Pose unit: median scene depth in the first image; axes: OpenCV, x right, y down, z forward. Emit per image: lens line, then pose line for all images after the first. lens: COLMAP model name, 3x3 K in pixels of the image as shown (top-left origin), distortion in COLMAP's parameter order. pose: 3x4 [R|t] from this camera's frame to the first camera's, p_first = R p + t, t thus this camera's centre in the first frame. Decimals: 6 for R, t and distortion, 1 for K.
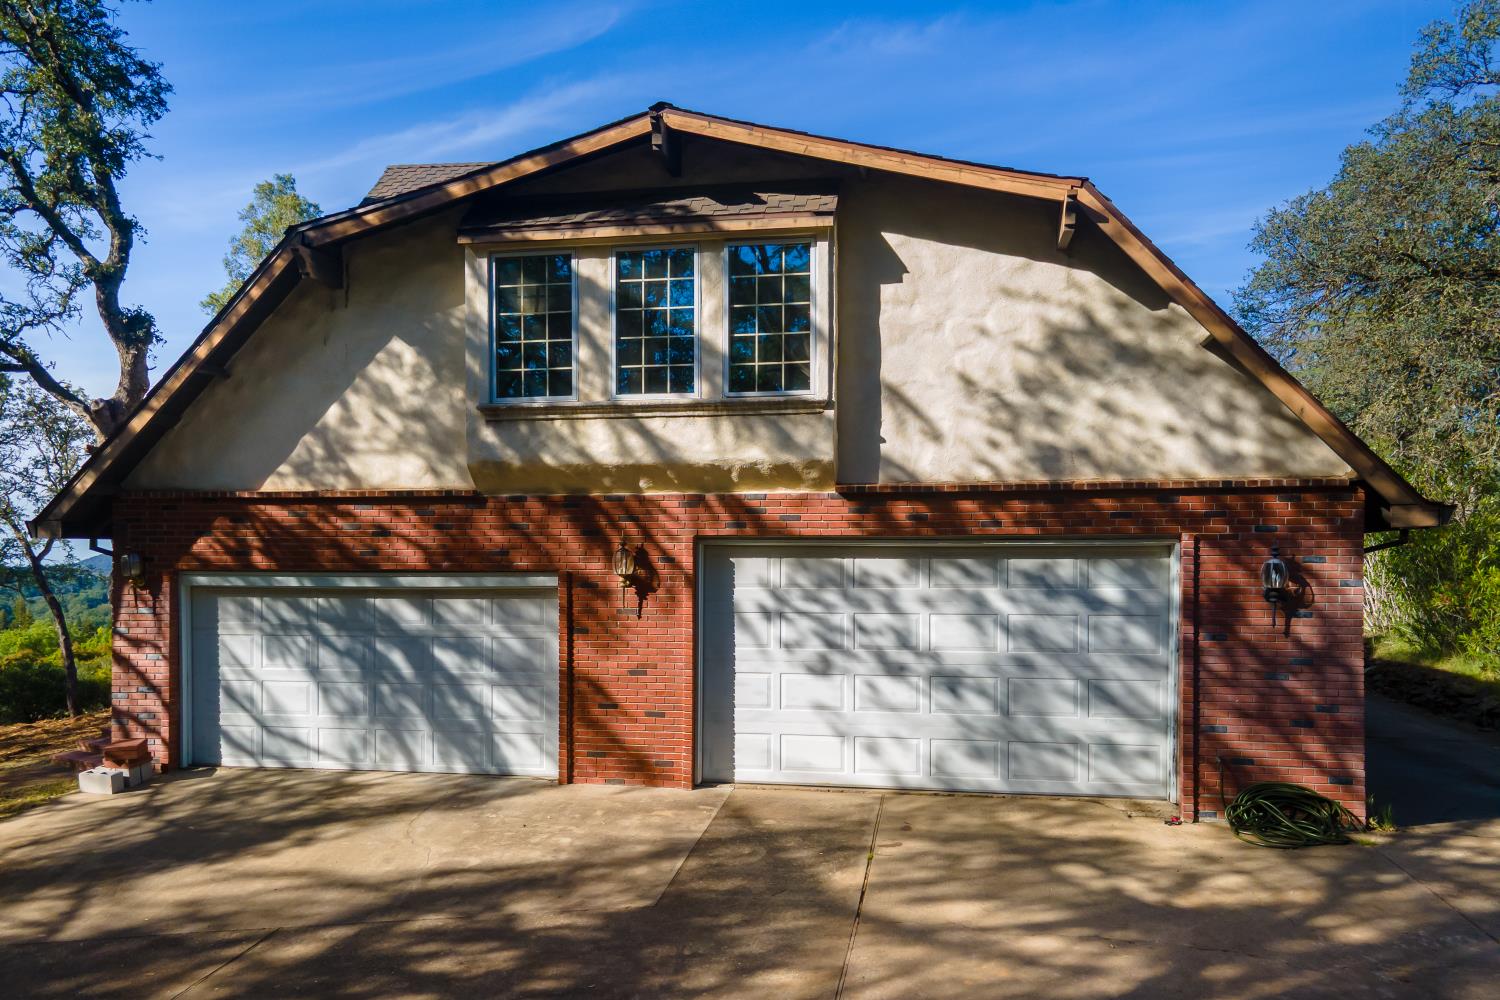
lens RADIAL K [[1149.4, 0, 750.0], [0, 1149.4, 500.0], [0, 0, 1]] dist [0.160409, 0.000364]
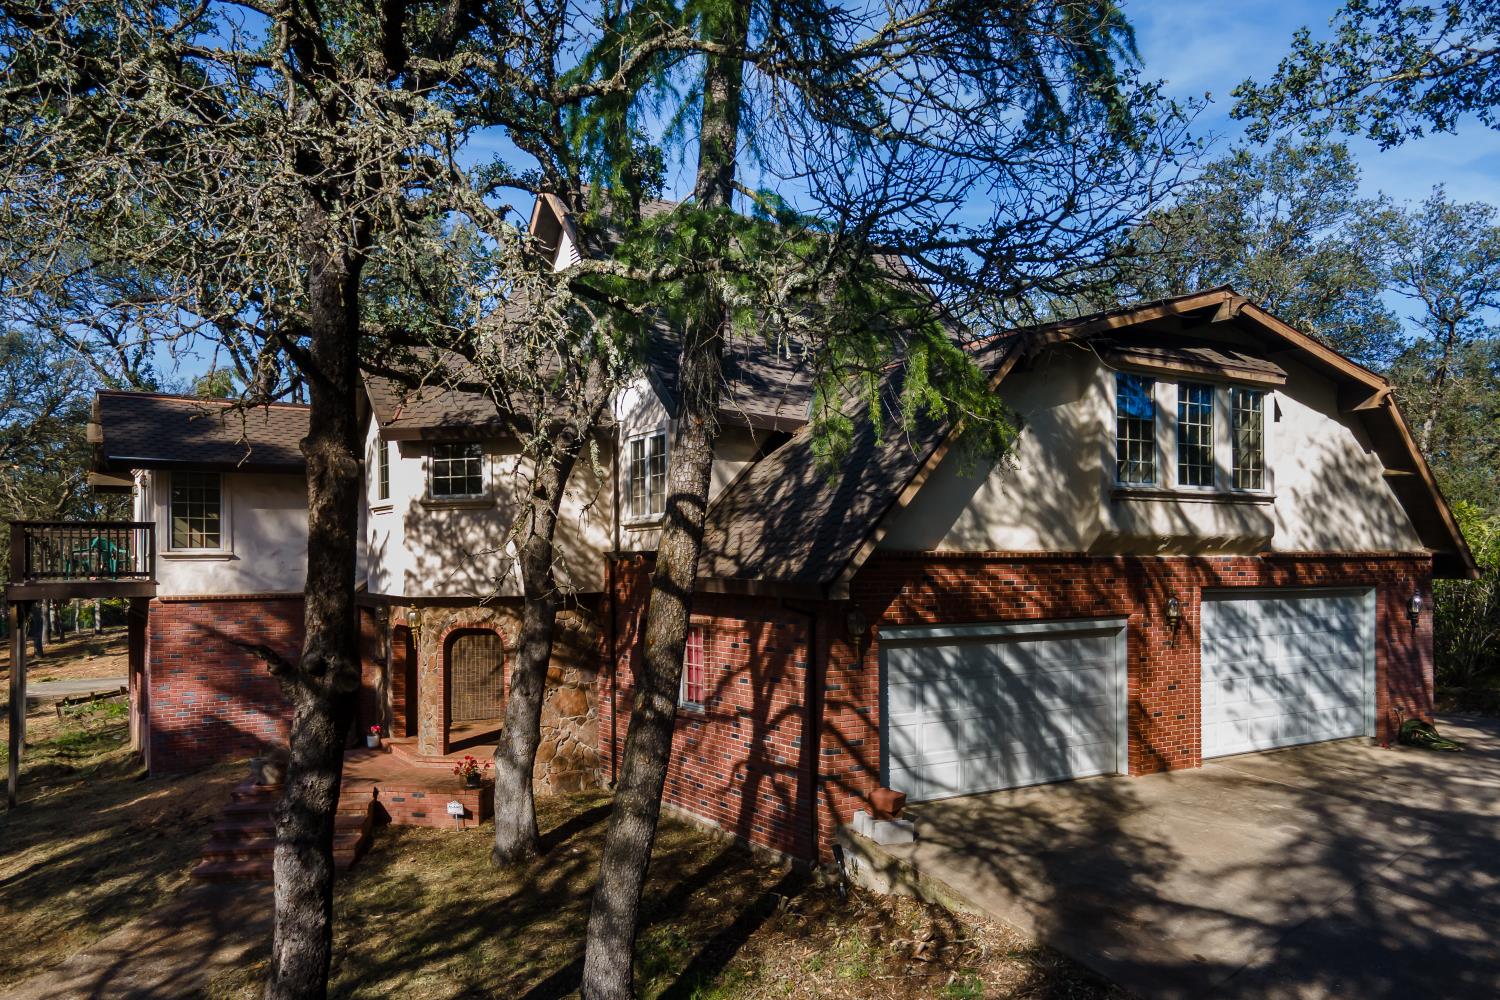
lens RADIAL K [[1019.7, 0, 750.7], [0, 1019.7, 563.4], [0, 0, 1]] dist [0.051315, -0.000100]
pose [[0.739996, 0.001570, 0.672610, -1.280383], [-0.024179, 0.999413, 0.024269, -0.023115], [-0.672177, -0.034222, 0.739599, 0.453640]]
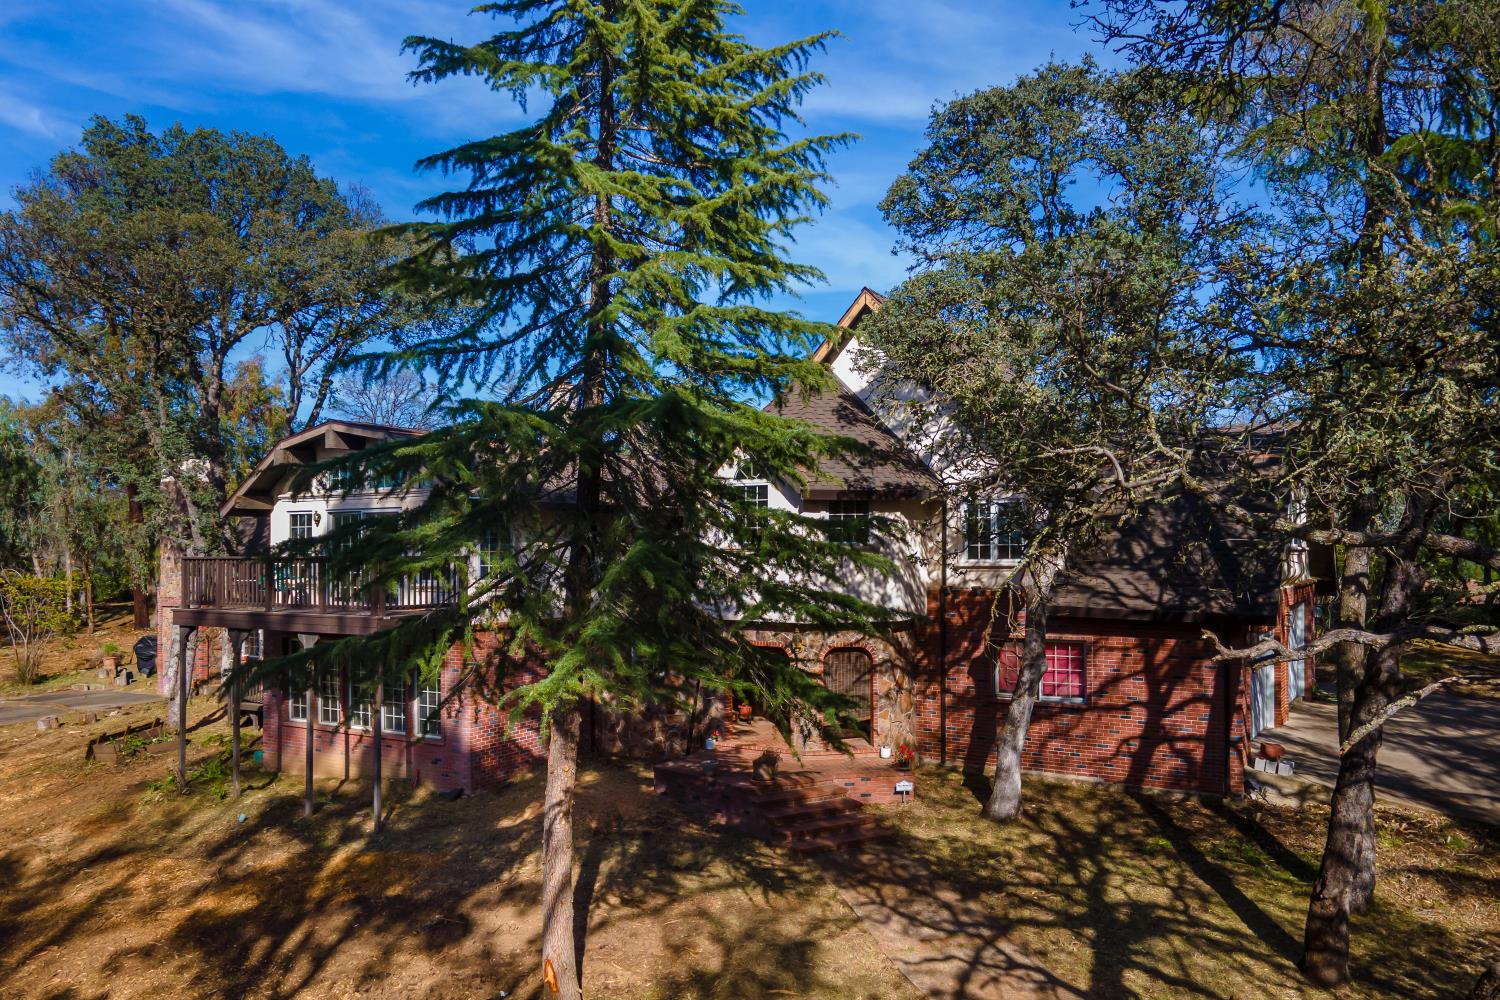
lens RADIAL K [[1017.8, 0, 750.0], [0, 1017.8, 500.0], [0, 0, 1]] dist [0.046789, -0.001008]
pose [[0.379227, 0.051663, 0.923860, -2.289535], [-0.041497, 0.998385, -0.038797, -0.071580], [-0.924373, -0.023624, 0.380758, 1.188506]]
